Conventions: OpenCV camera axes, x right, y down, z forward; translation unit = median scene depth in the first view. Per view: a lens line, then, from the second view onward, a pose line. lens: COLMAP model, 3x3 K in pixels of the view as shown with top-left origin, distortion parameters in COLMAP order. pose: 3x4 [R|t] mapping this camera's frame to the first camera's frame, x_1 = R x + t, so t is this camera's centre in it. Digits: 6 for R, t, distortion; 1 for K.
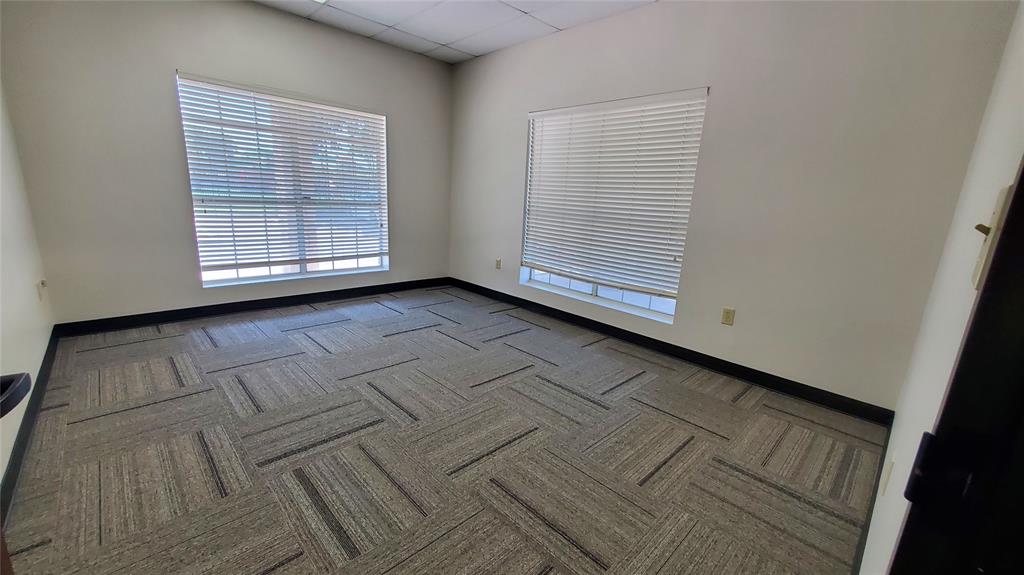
lens RADIAL K [[407.4, 0, 513.6], [0, 407.4, 293.6], [0, 0, 1]] dist [0.002246, -0.000117]
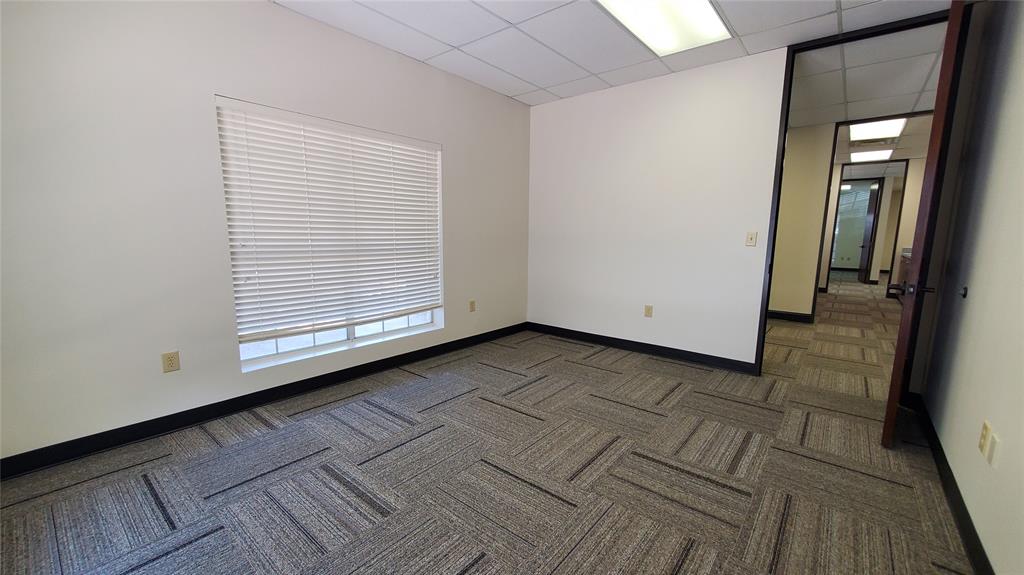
lens RADIAL K [[409.2, 0, 514.8], [0, 409.2, 288.2], [0, 0, 1]] dist [-0.000559, -0.000264]
pose [[-0.110714, -0.190456, 0.975433, -1.134589], [0.215992, 0.953397, 0.210670, -0.349100], [-0.970098, 0.234010, -0.064418, 1.162842]]
